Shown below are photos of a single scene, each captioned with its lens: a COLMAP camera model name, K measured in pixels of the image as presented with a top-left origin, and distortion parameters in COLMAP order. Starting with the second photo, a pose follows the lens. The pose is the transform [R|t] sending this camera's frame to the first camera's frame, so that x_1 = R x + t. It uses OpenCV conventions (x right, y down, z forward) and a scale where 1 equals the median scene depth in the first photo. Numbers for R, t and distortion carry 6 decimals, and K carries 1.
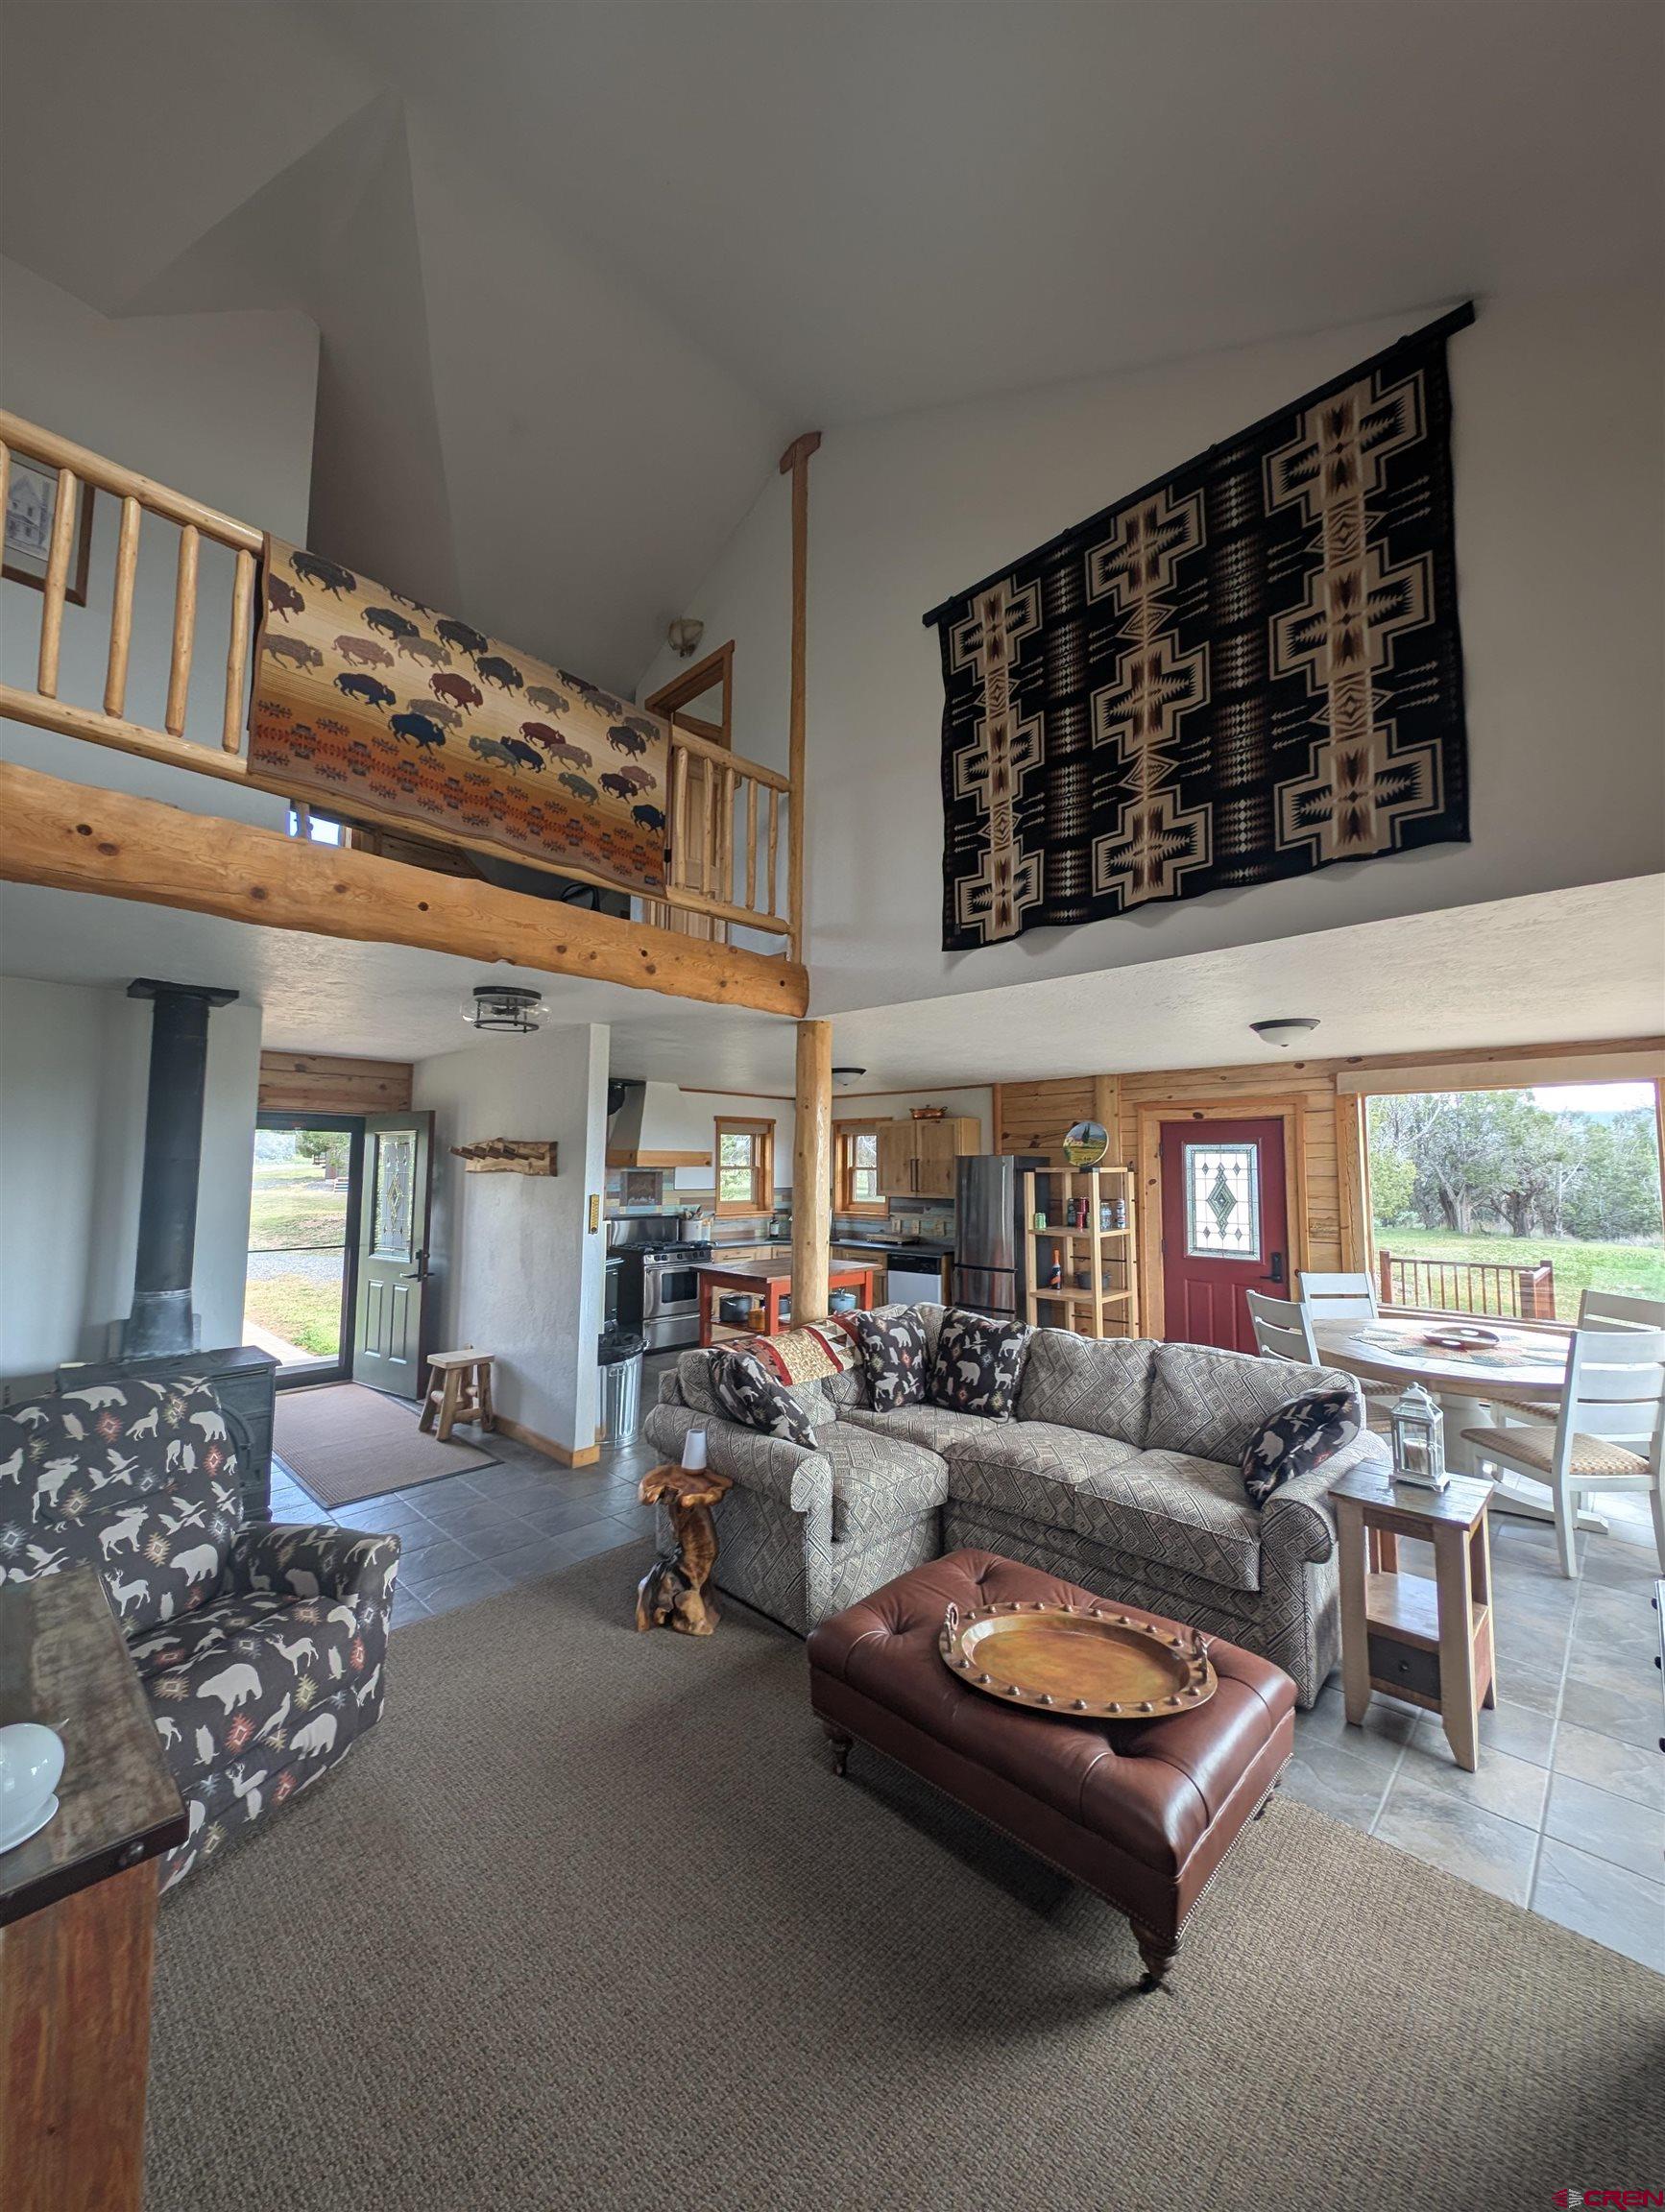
lens RADIAL K [[833.4, 0, 837.9], [0, 833.4, 1108.0], [0, 0, 1]] dist [-0.001965, -0.000274]
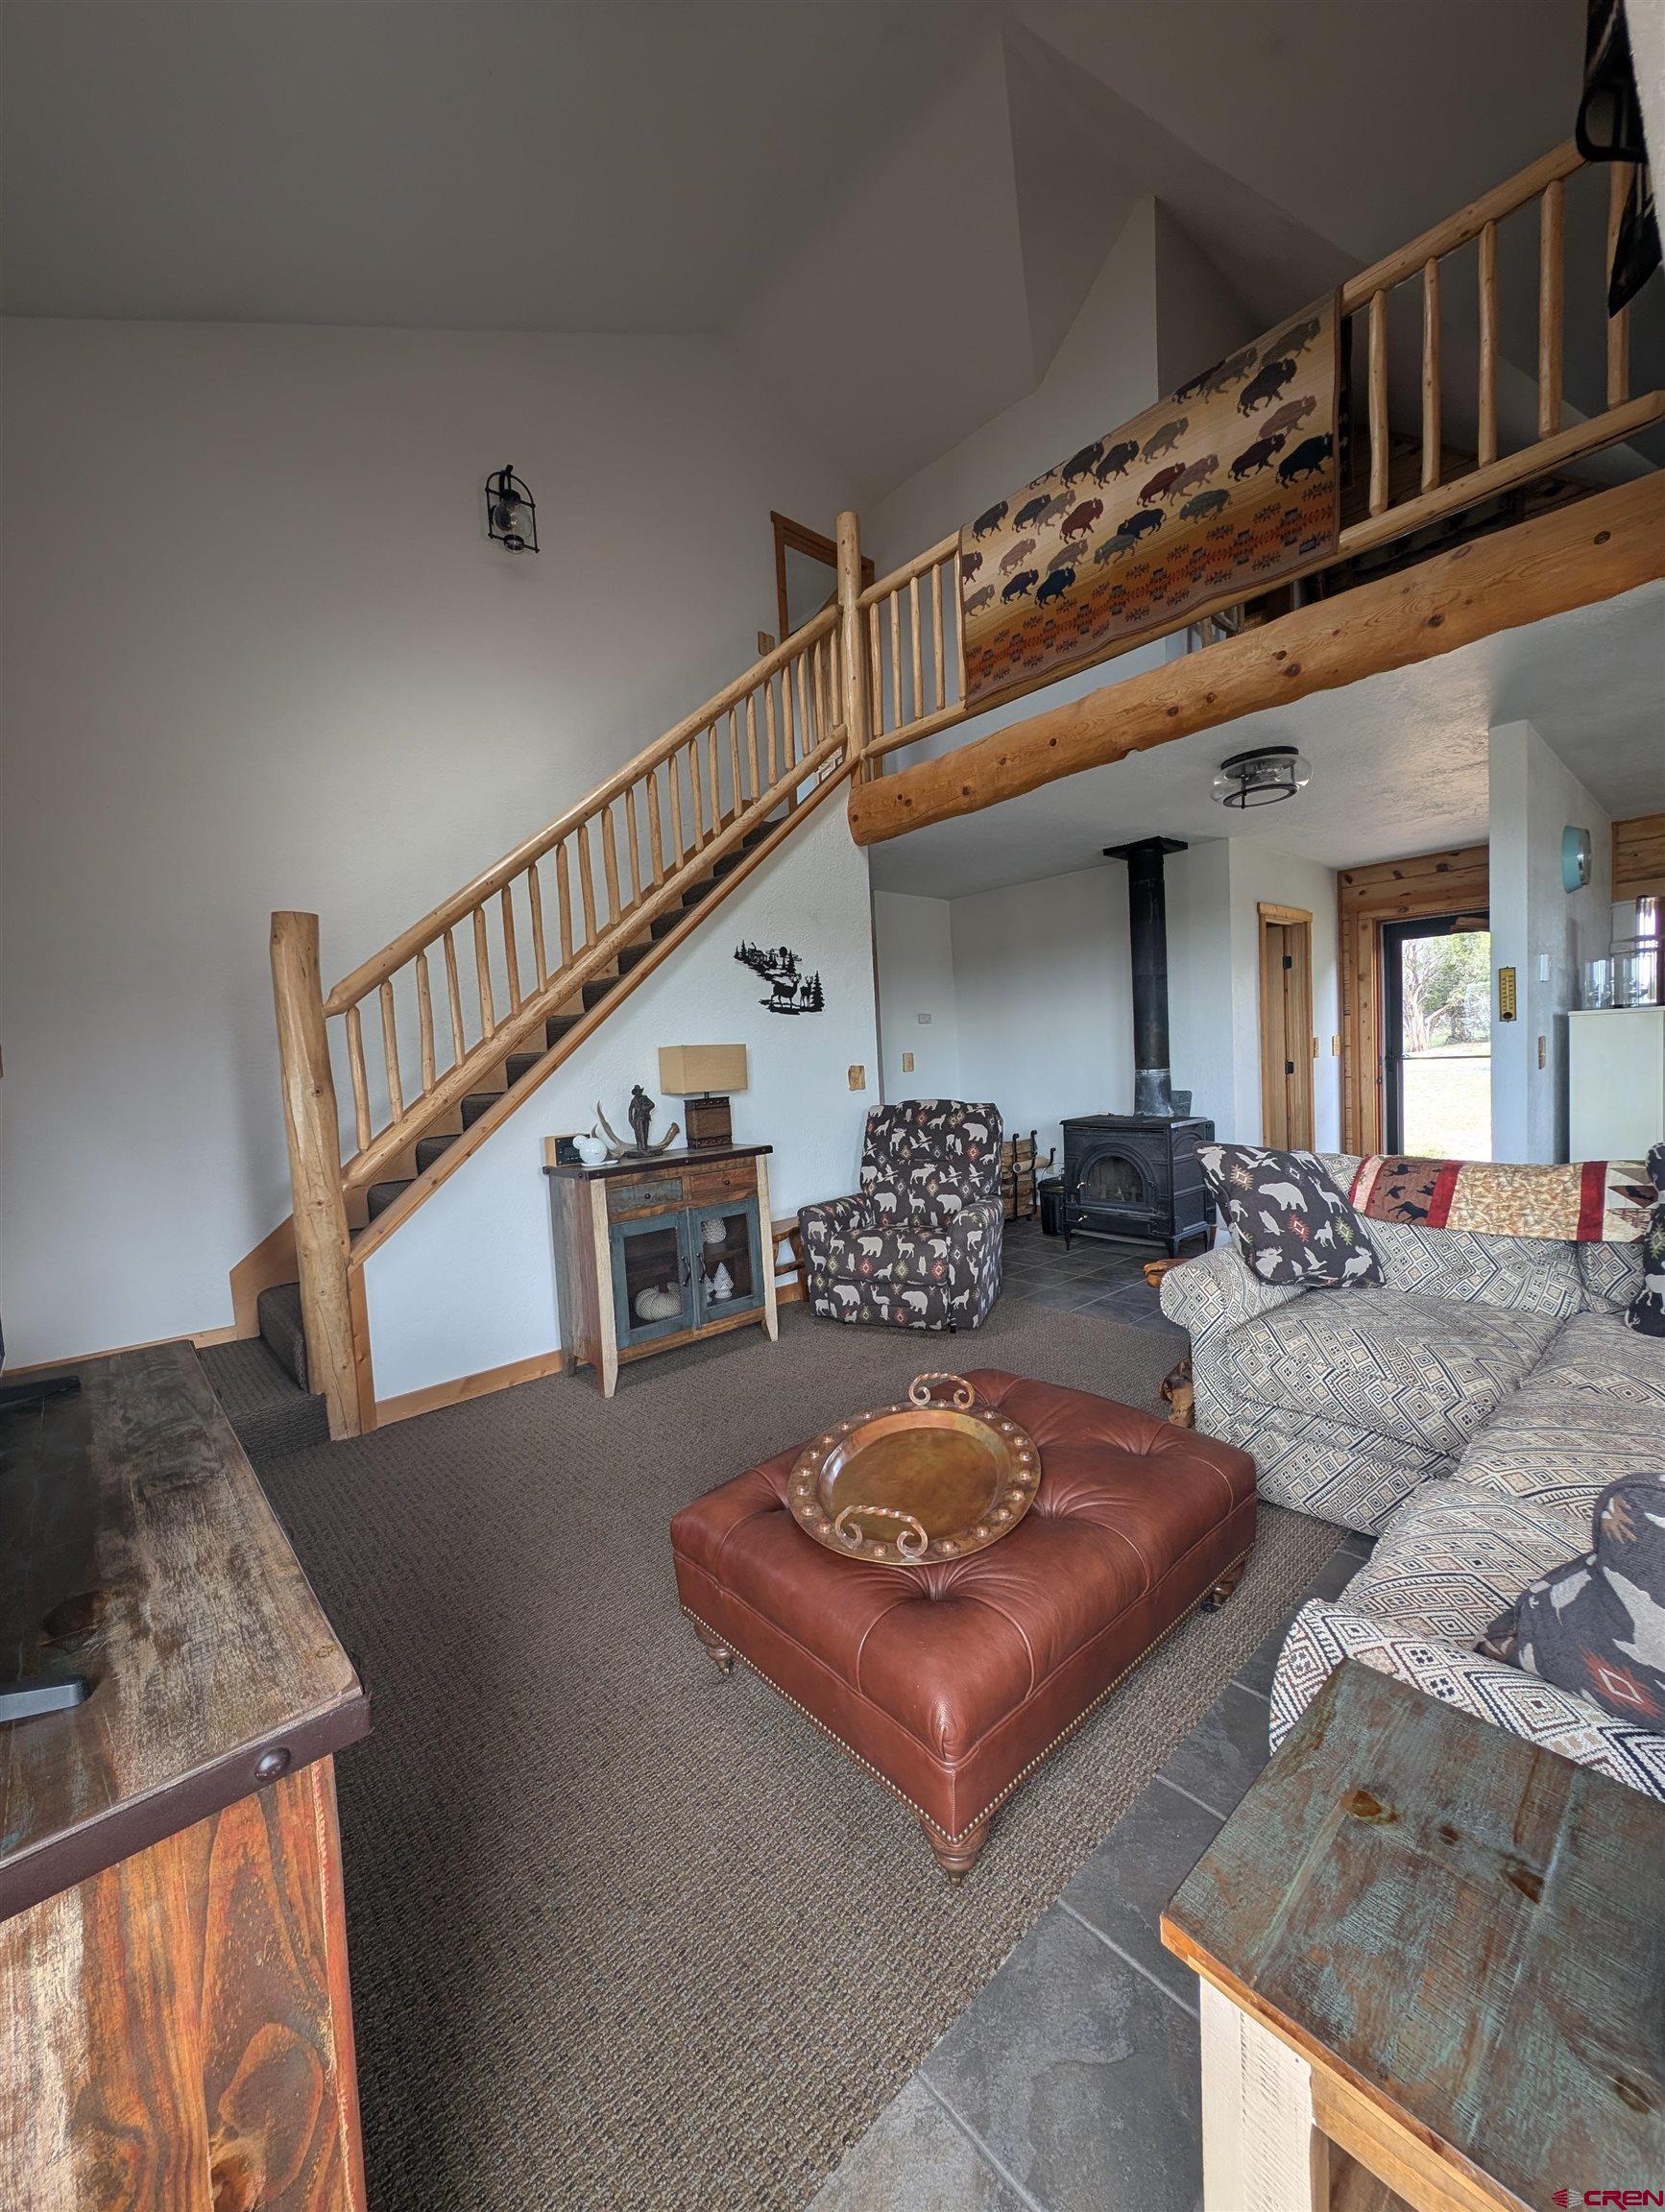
lens RADIAL K [[833.4, 0, 837.9], [0, 833.4, 1108.0], [0, 0, 1]] dist [-0.001965, -0.000274]
pose [[-0.067692, 0.058816, -0.995971, 0.927986], [0.126833, 0.990669, 0.049883, 0.225537], [0.989612, -0.122946, -0.074520, 0.888958]]
